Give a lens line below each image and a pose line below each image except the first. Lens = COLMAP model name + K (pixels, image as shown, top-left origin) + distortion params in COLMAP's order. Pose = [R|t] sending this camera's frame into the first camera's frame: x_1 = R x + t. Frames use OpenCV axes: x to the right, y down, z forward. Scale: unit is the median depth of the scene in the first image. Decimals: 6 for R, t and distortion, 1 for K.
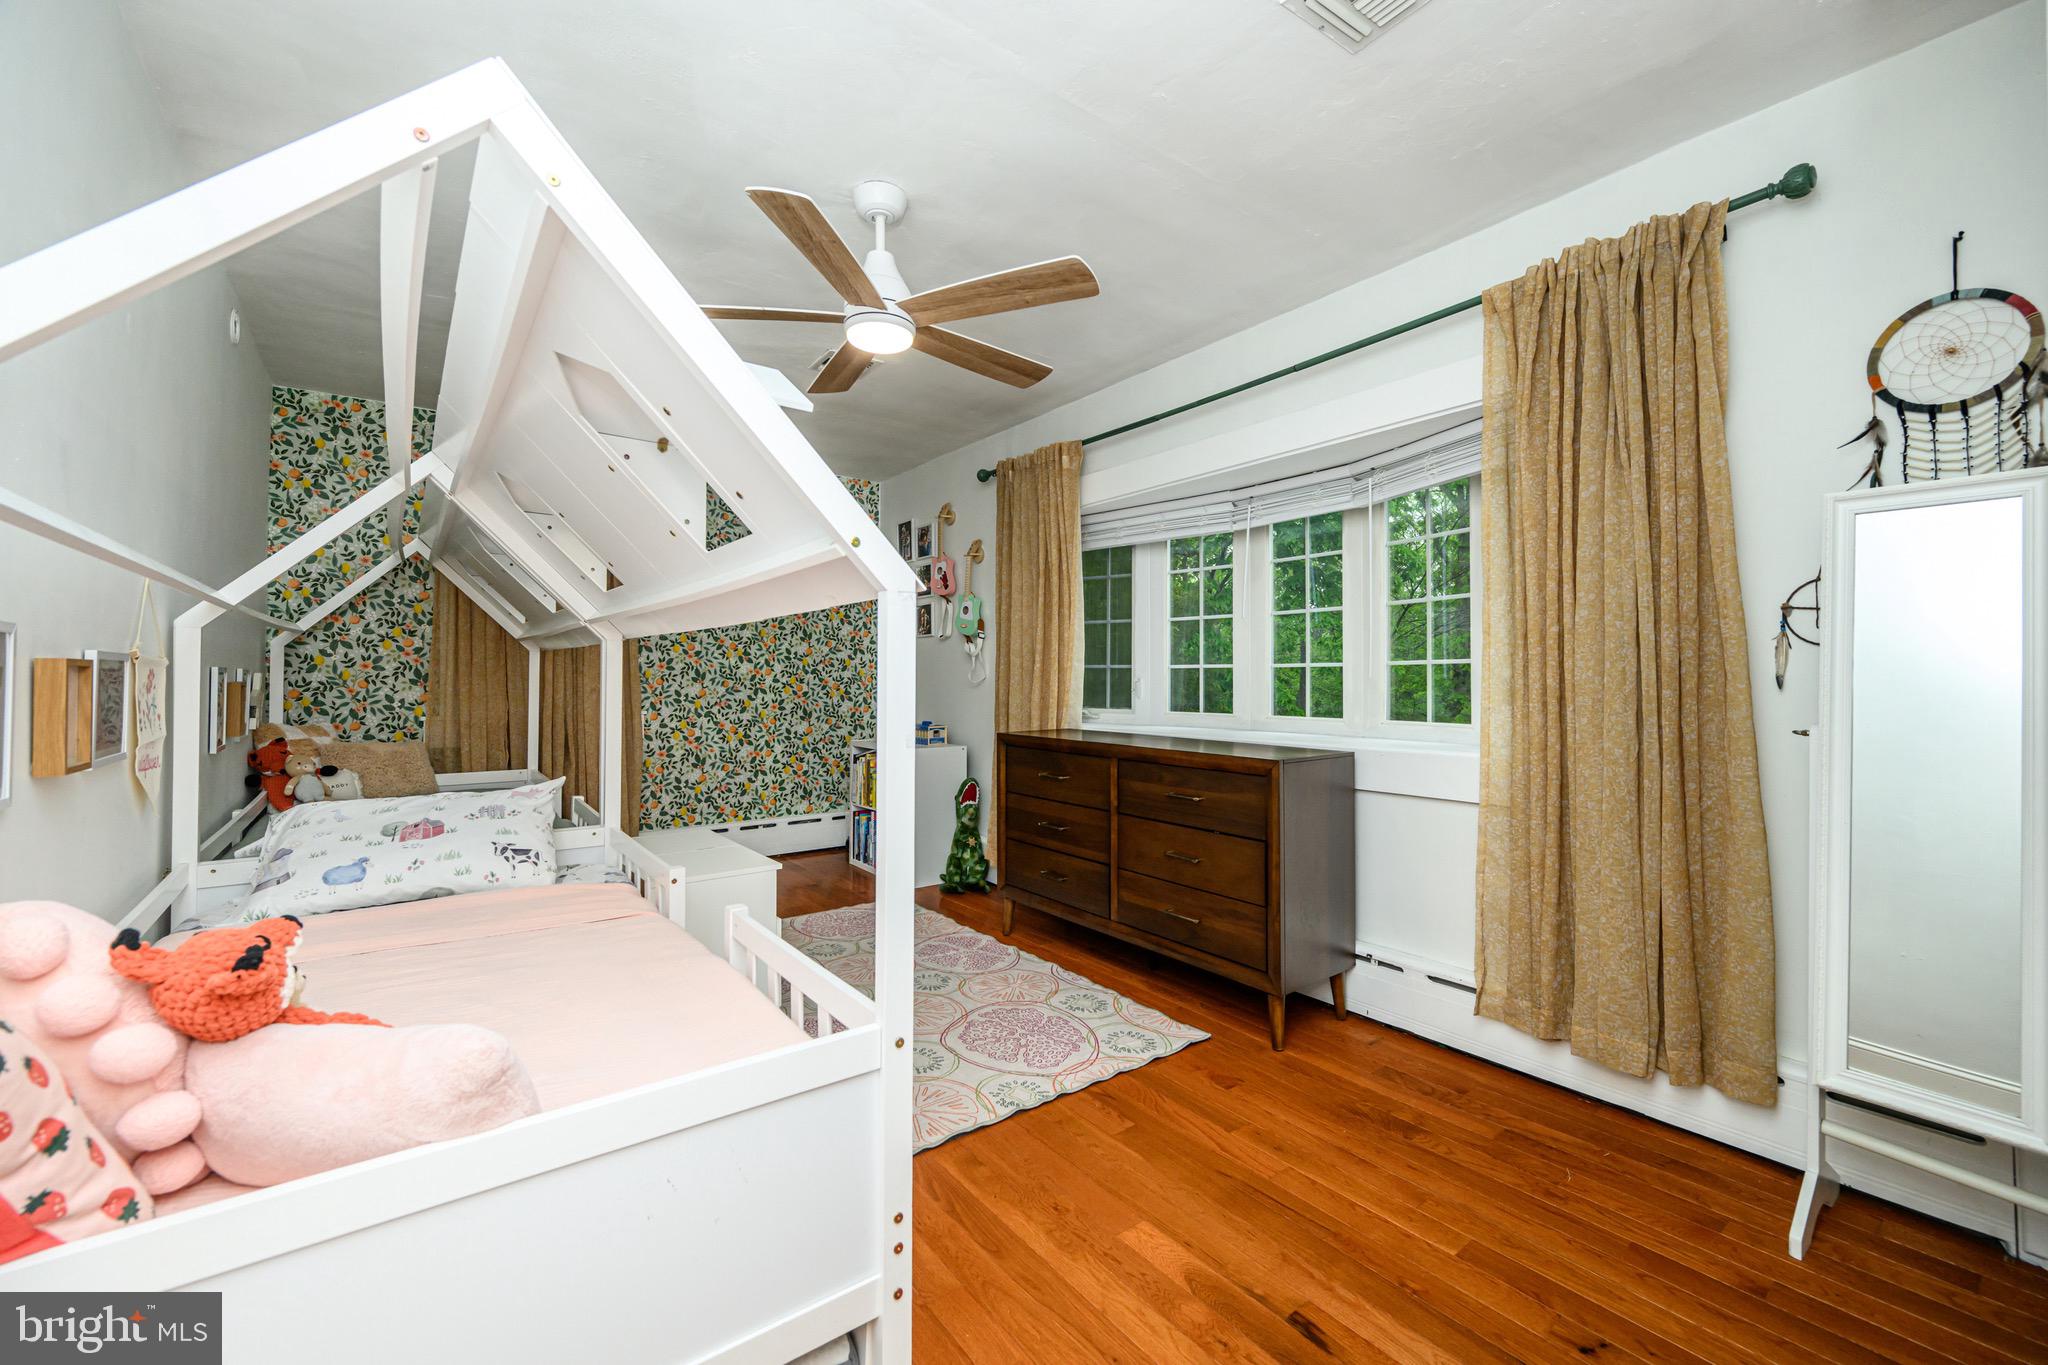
lens RADIAL K [[817.3, 0, 992.7], [0, 817.3, 656.7], [0, 0, 1]] dist [-0.001631, -0.000243]
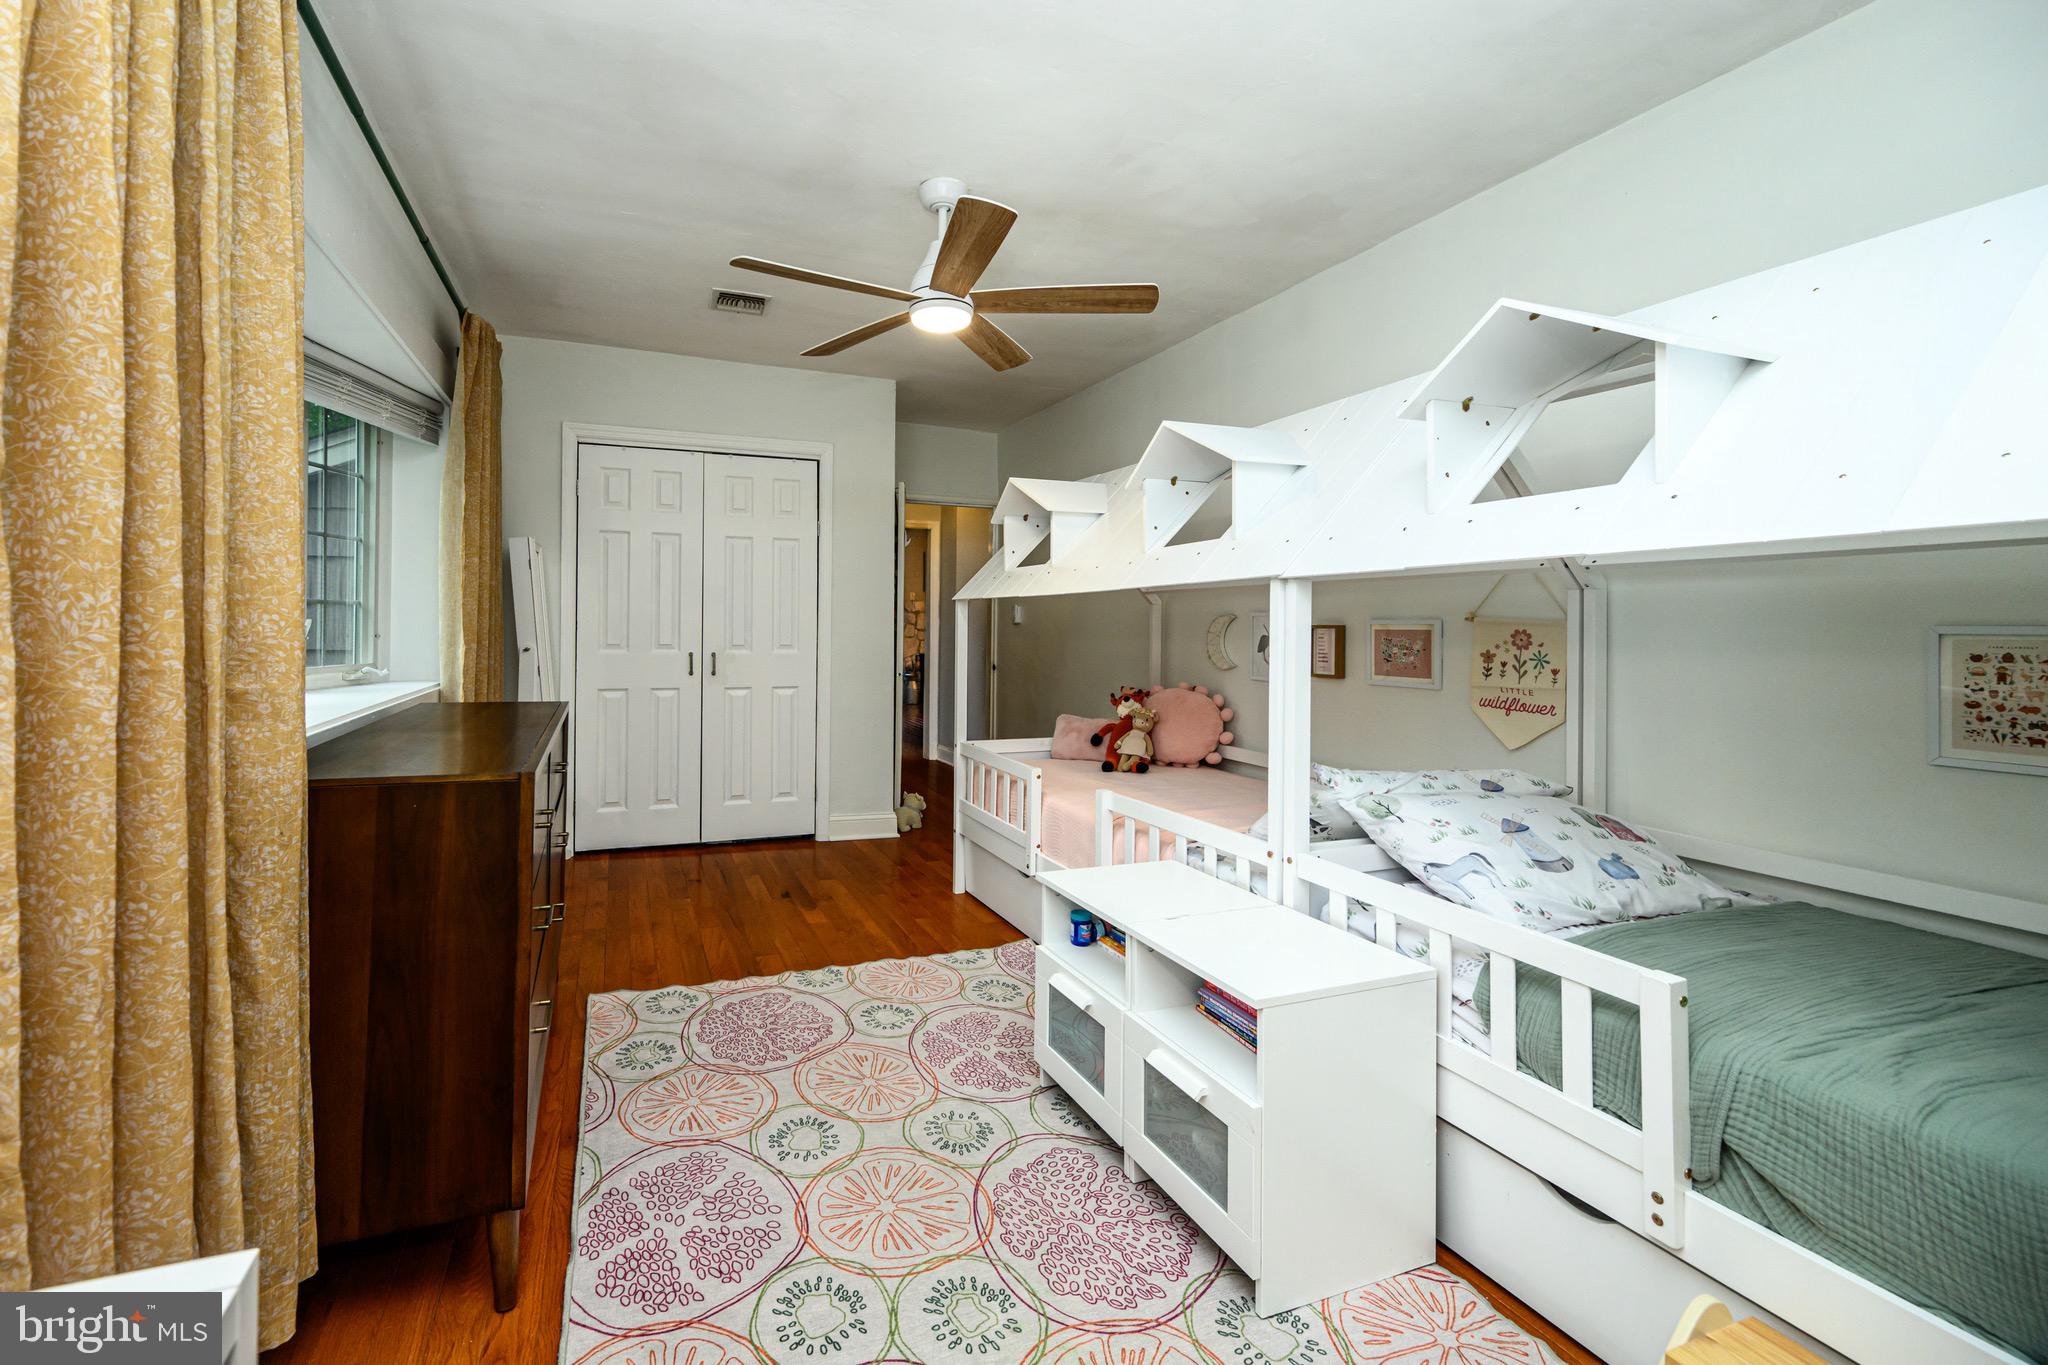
lens RADIAL K [[865.6, 0, 937.7], [0, 865.6, 626.8], [0, 0, 1]] dist [-0.000646, -0.000270]
pose [[-0.967585, -0.011595, 0.252281, -0.281900], [-0.017662, 0.999606, -0.021796, 0.030283], [-0.251929, -0.025545, -0.967409, 1.382353]]
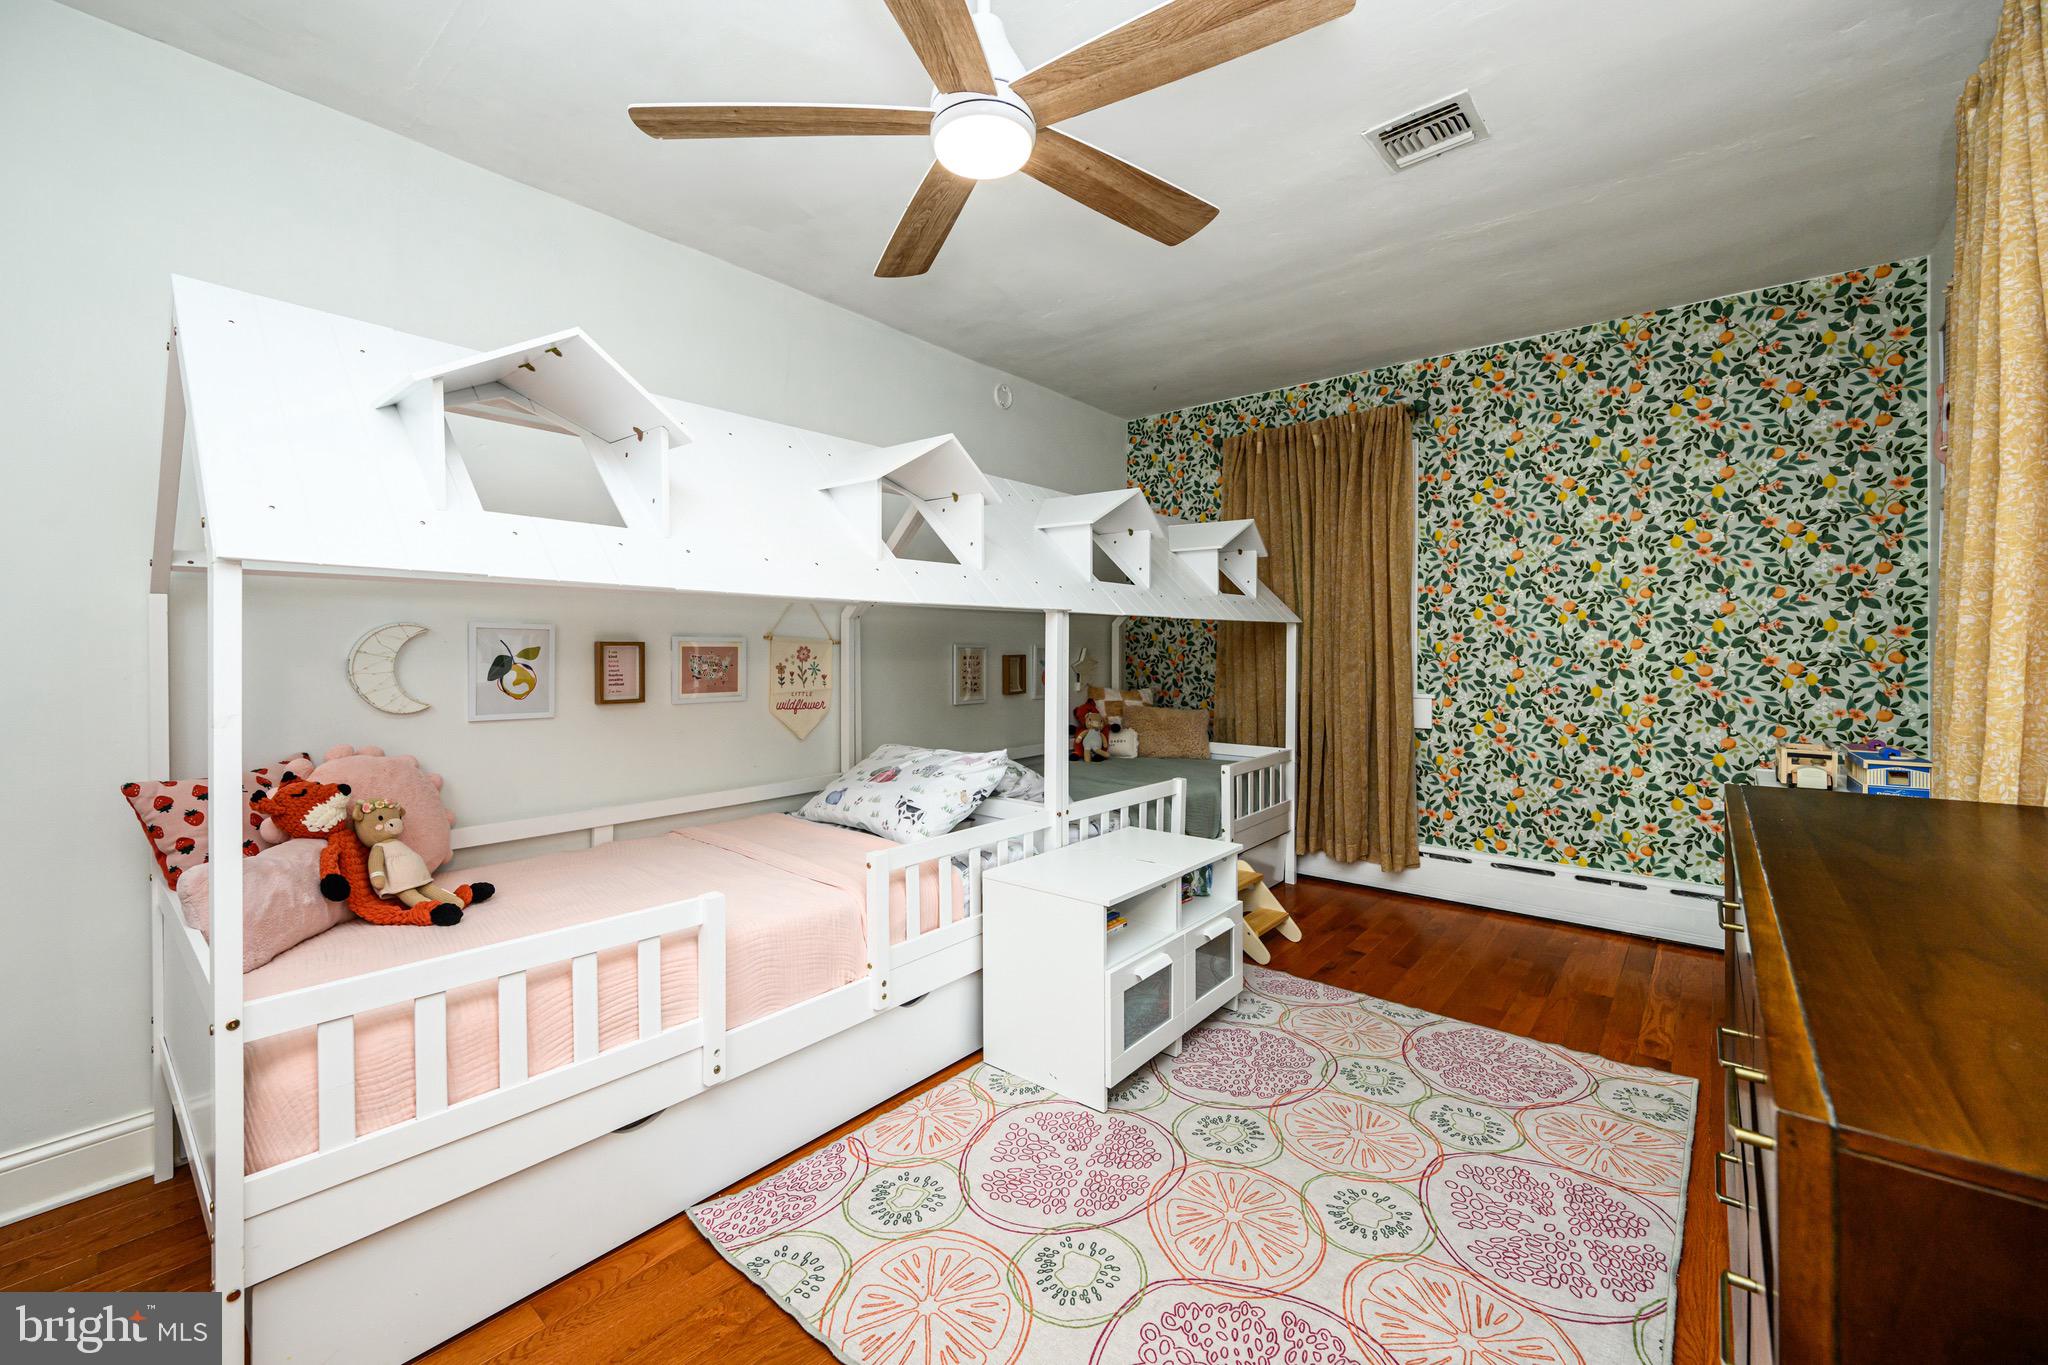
lens RADIAL K [[817.3, 0, 992.7], [0, 817.3, 656.7], [0, 0, 1]] dist [-0.001631, -0.000243]
pose [[0.229680, 0.006090, -0.973247, 0.338566], [0.023799, 0.999646, 0.011871, 0.013966], [0.972975, -0.025889, 0.229454, 0.555728]]
